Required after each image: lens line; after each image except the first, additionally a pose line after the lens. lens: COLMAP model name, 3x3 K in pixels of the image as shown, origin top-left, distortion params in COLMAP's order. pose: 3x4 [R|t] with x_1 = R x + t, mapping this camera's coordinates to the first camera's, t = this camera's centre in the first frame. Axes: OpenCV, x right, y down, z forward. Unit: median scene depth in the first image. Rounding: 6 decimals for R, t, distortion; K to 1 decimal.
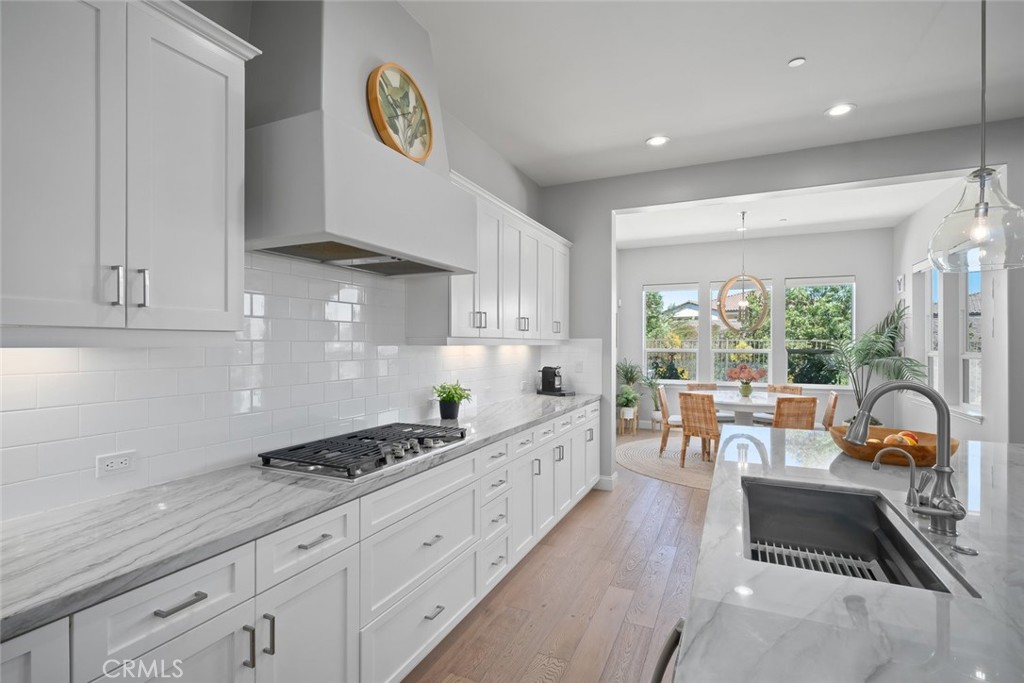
lens RADIAL K [[488.1, 0, 509.1], [0, 488.1, 344.3], [0, 0, 1]] dist [-0.000709, 0.000035]
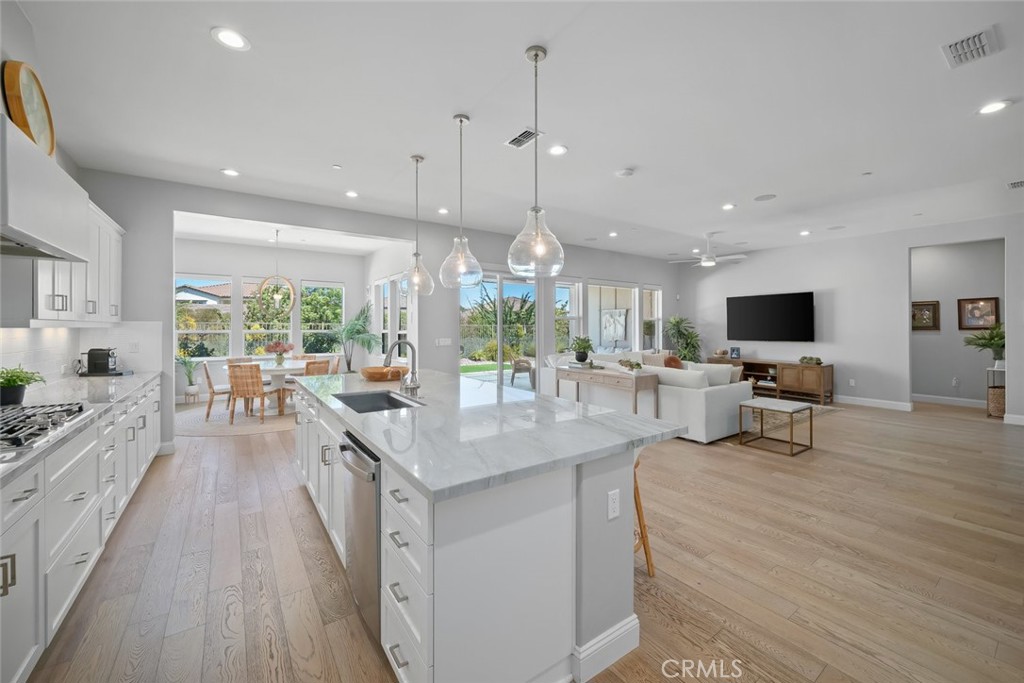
lens RADIAL K [[401.2, 0, 511.4], [0, 401.2, 326.3], [0, 0, 1]] dist [-0.002501, -0.000247]
pose [[0.494887, -0.001490, 0.868956, -0.208744], [0.001919, 0.999998, 0.000622, 0.000608], [-0.868955, 0.001360, 0.494888, -0.156152]]
